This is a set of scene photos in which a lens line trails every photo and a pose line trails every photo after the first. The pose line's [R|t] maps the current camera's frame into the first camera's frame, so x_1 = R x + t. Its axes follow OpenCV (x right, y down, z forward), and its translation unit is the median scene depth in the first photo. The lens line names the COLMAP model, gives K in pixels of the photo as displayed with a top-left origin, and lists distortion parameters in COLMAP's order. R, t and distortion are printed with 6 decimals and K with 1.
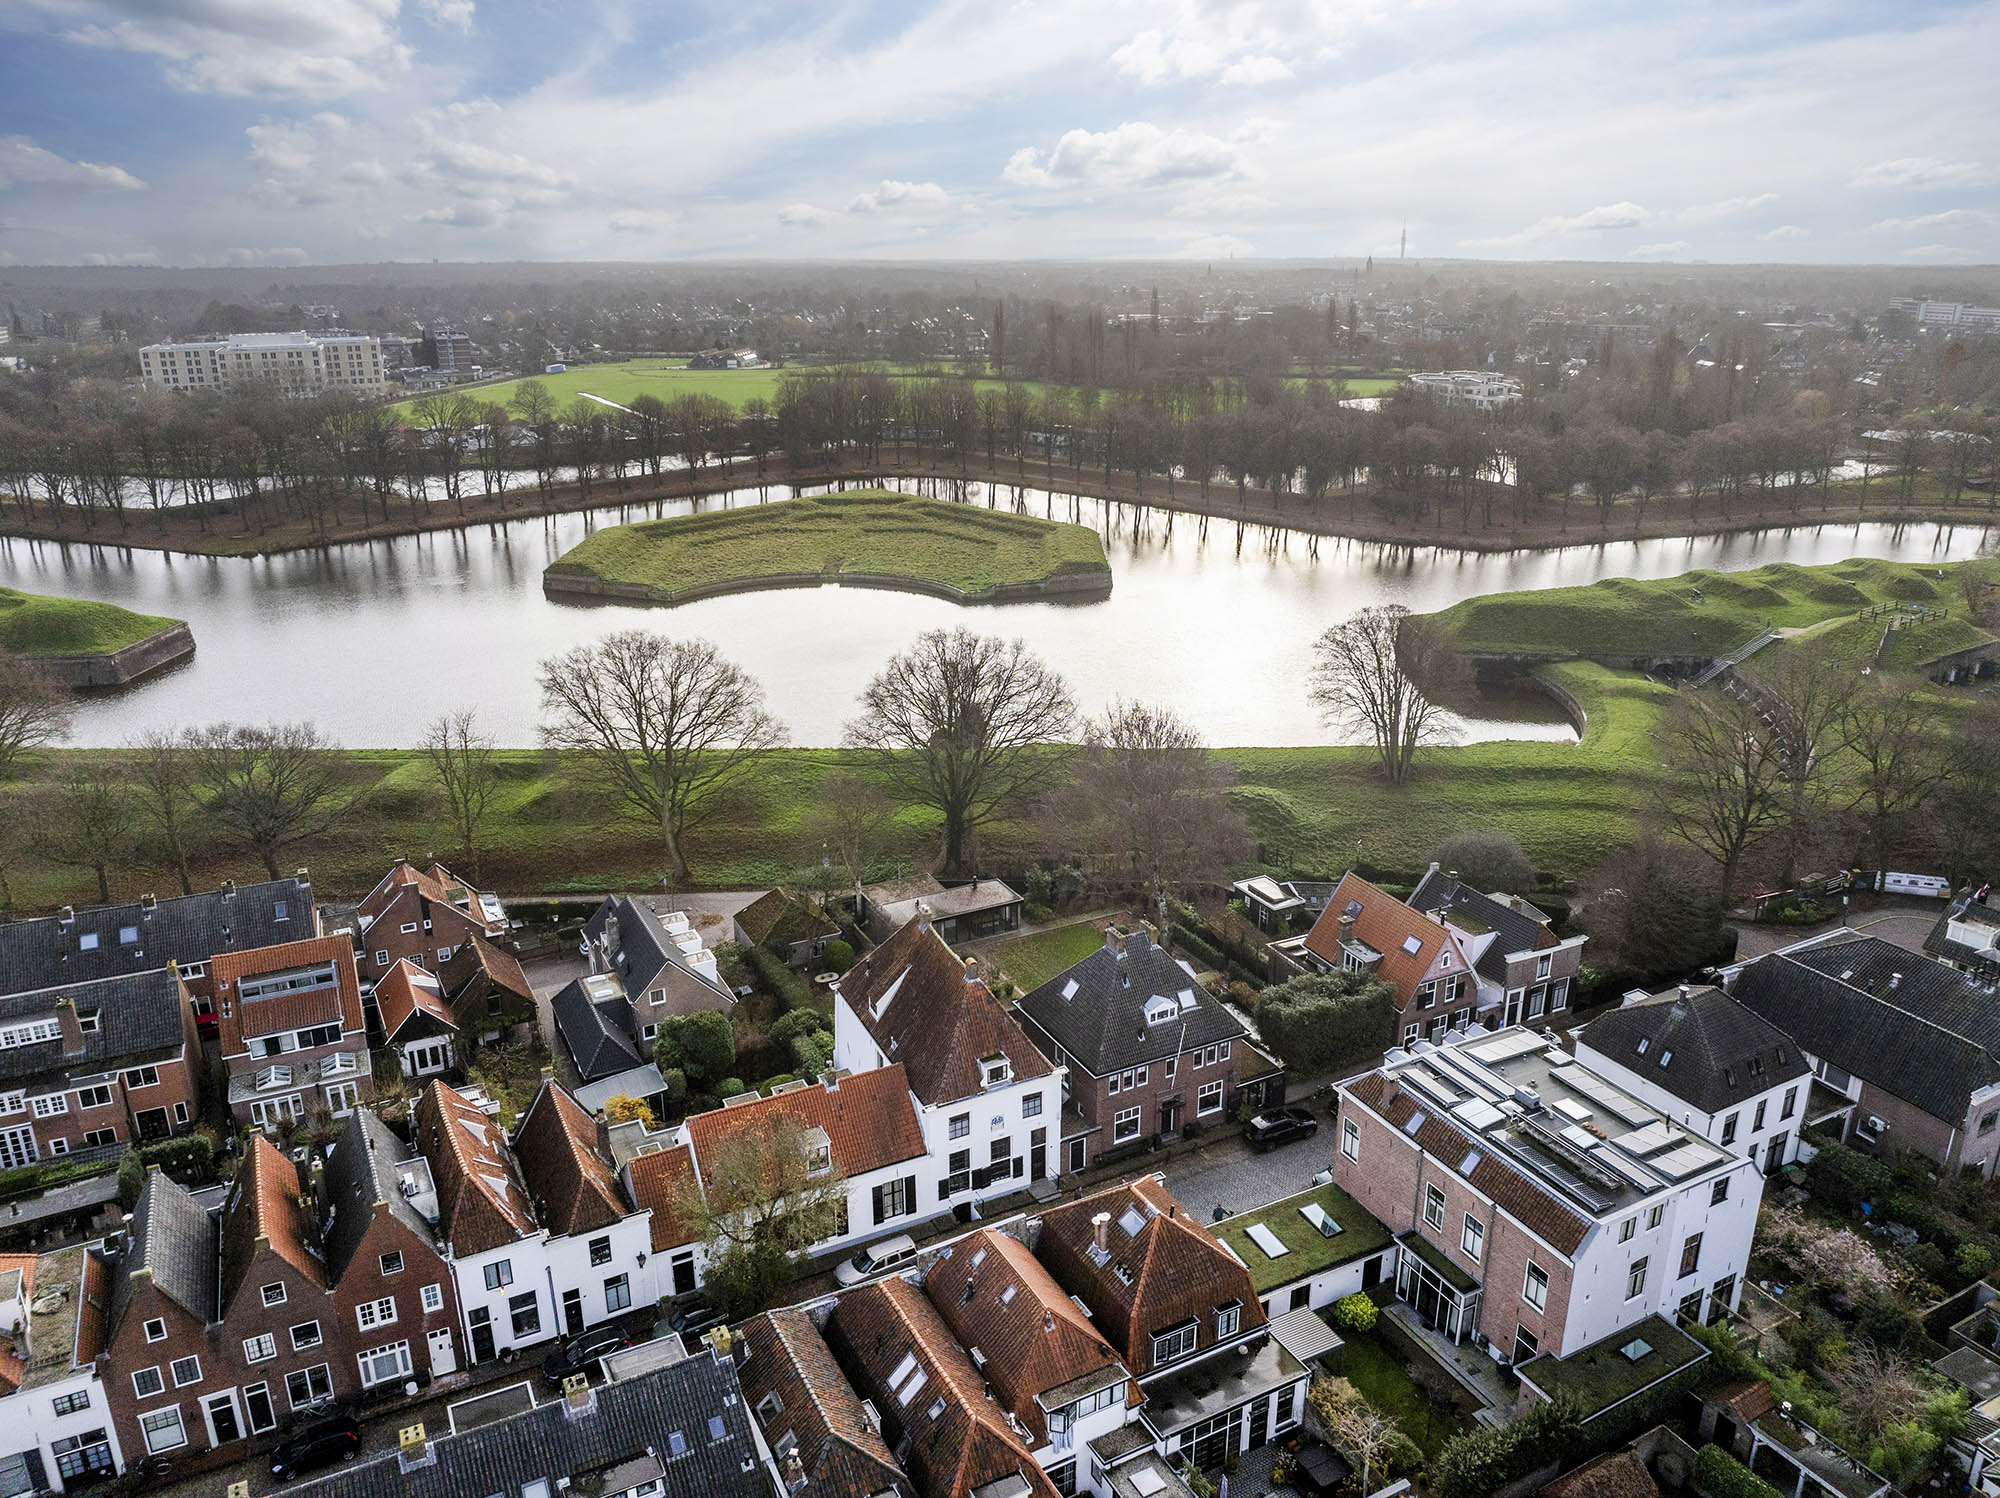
lens RADIAL K [[1401.8, 0, 1004.9], [0, 1401.8, 737.3], [0, 0, 1]] dist [-0.043707, 0.001339]
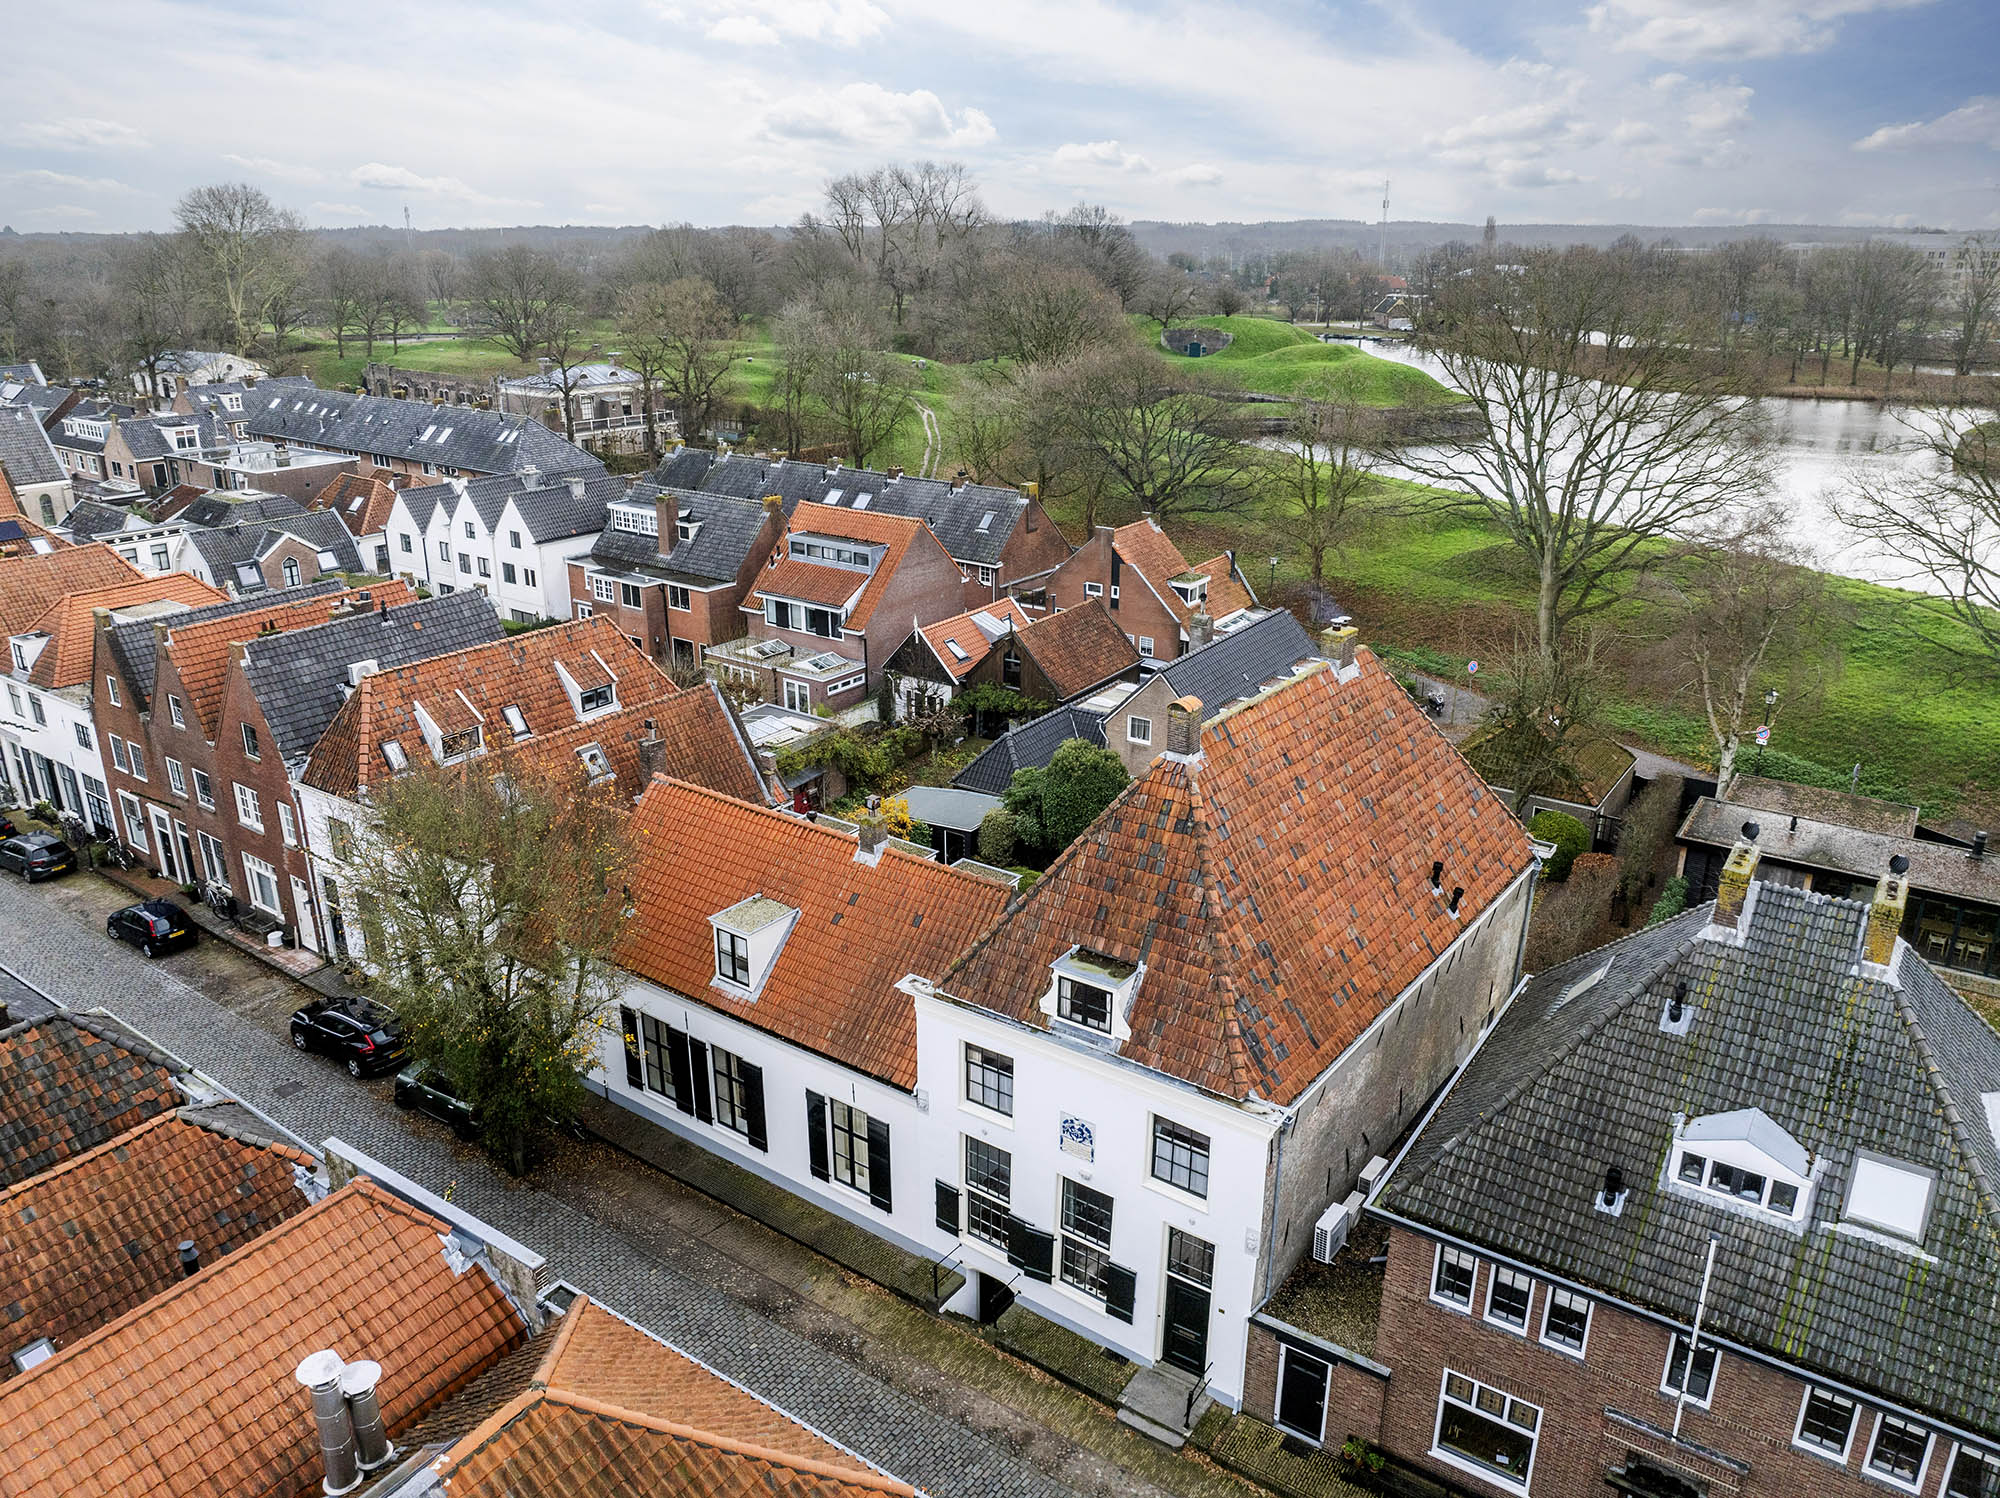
lens RADIAL K [[1401.8, 0, 1004.9], [0, 1401.8, 737.3], [0, 0, 1]] dist [-0.043707, 0.001339]
pose [[0.472499, 0.307012, -0.826129, 0.233127], [-0.284095, 0.940386, 0.186987, 0.105016], [0.834287, 0.146348, 0.531552, 0.708460]]
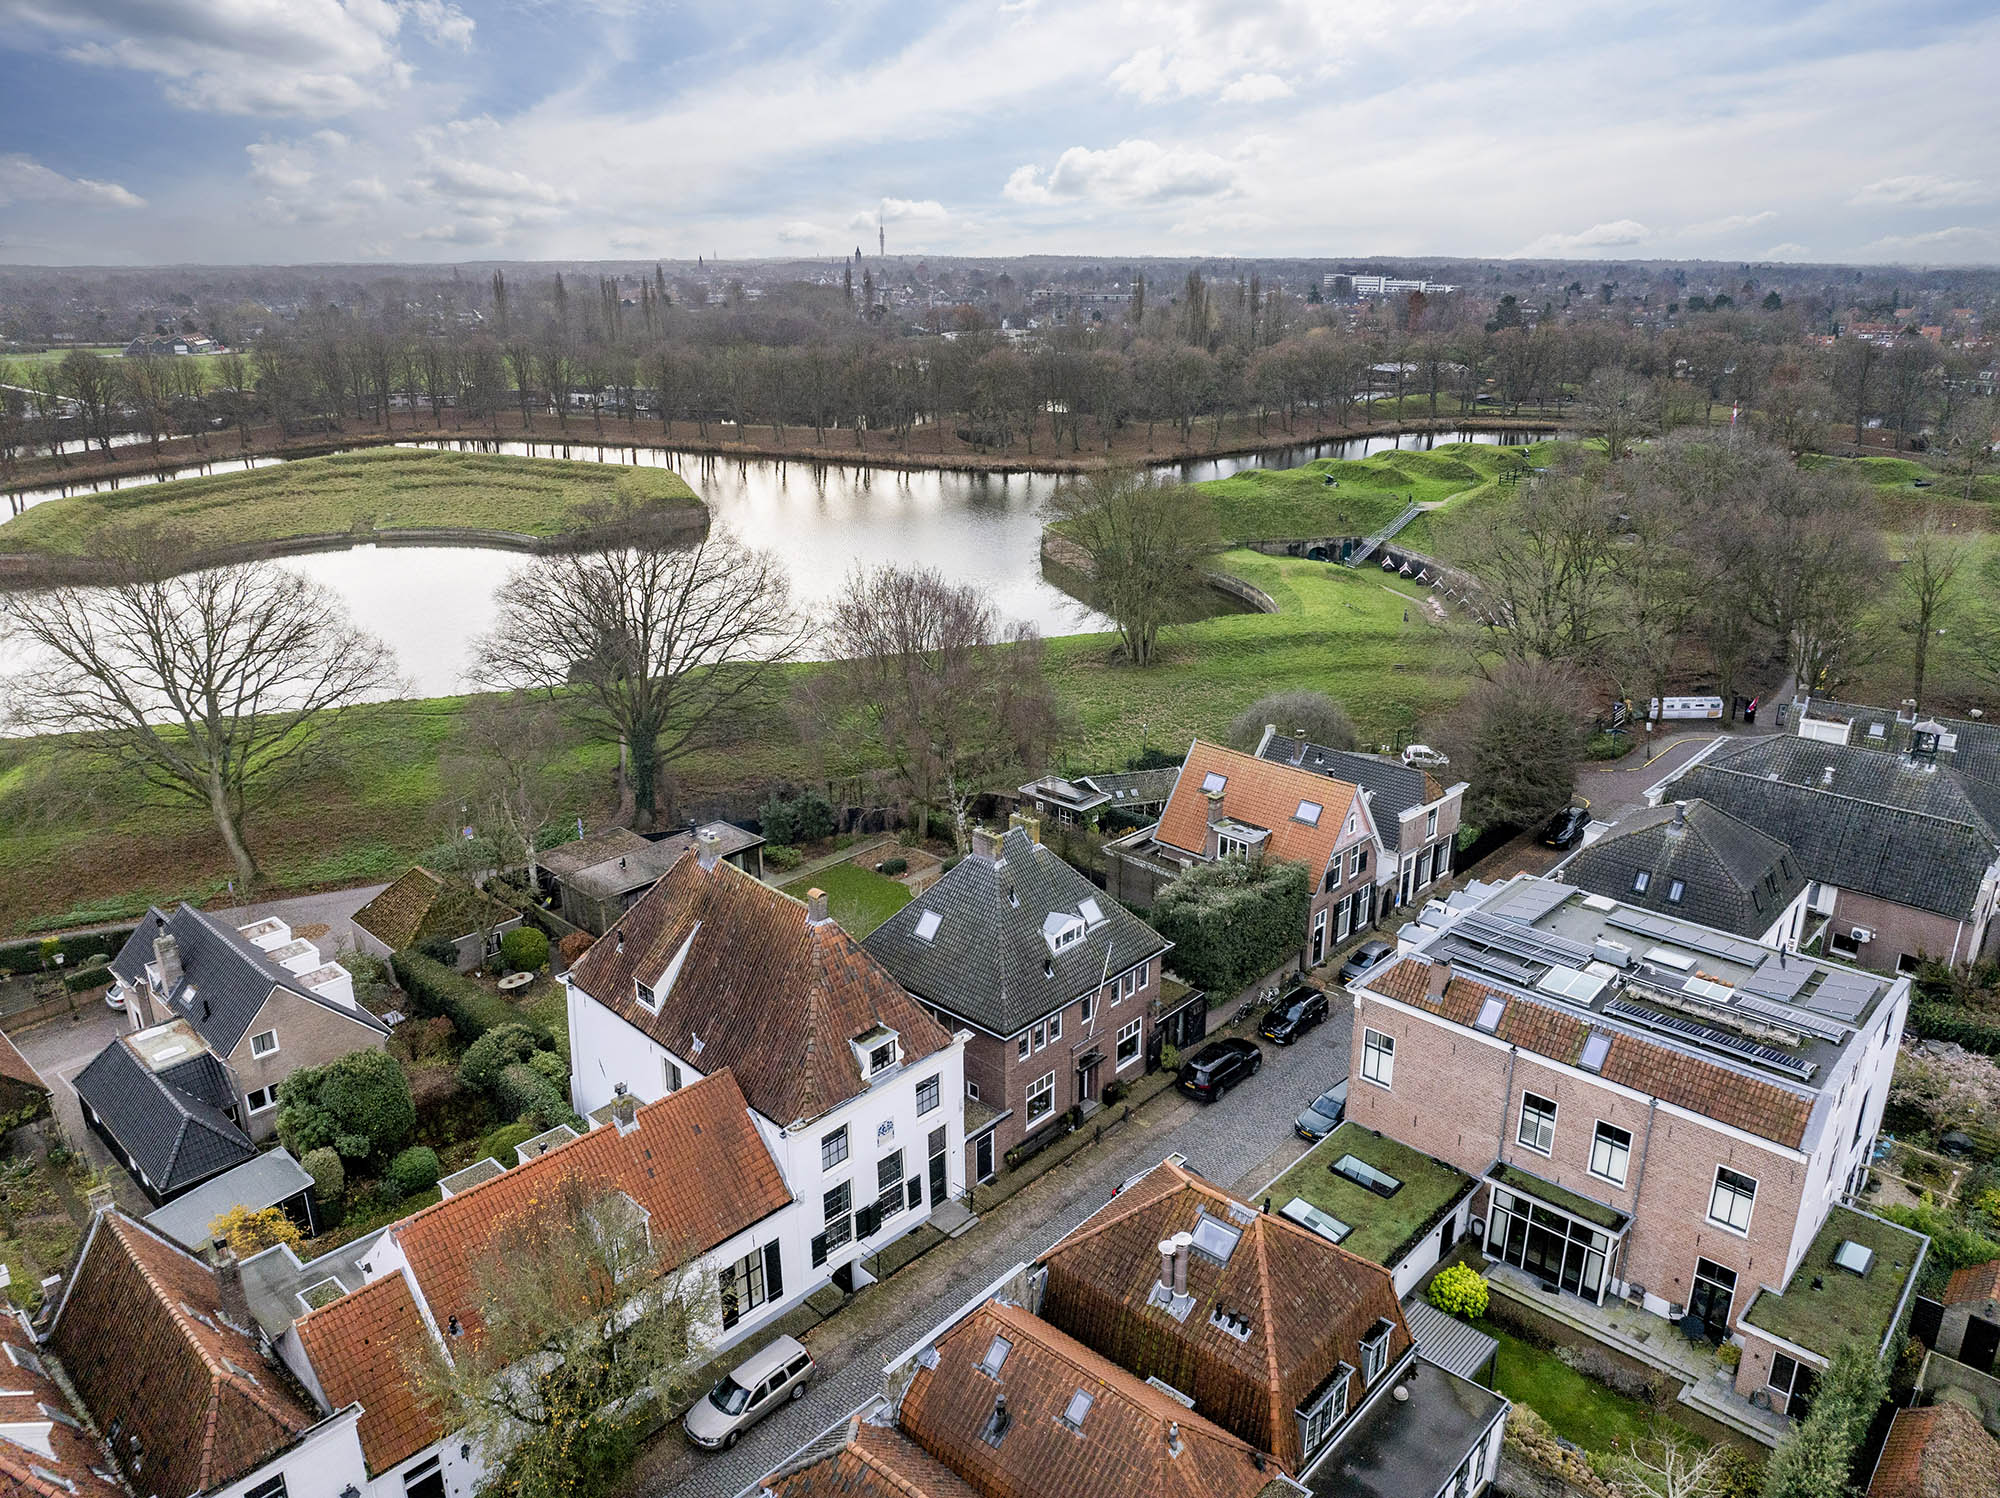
lens RADIAL K [[1401.8, 0, 1004.9], [0, 1401.8, 737.3], [0, 0, 1]] dist [-0.043707, 0.001339]
pose [[0.941597, -0.107926, 0.318979, -0.129338], [0.106199, 0.994082, 0.022856, 0.076062], [-0.319558, 0.012354, 0.947486, 0.328659]]
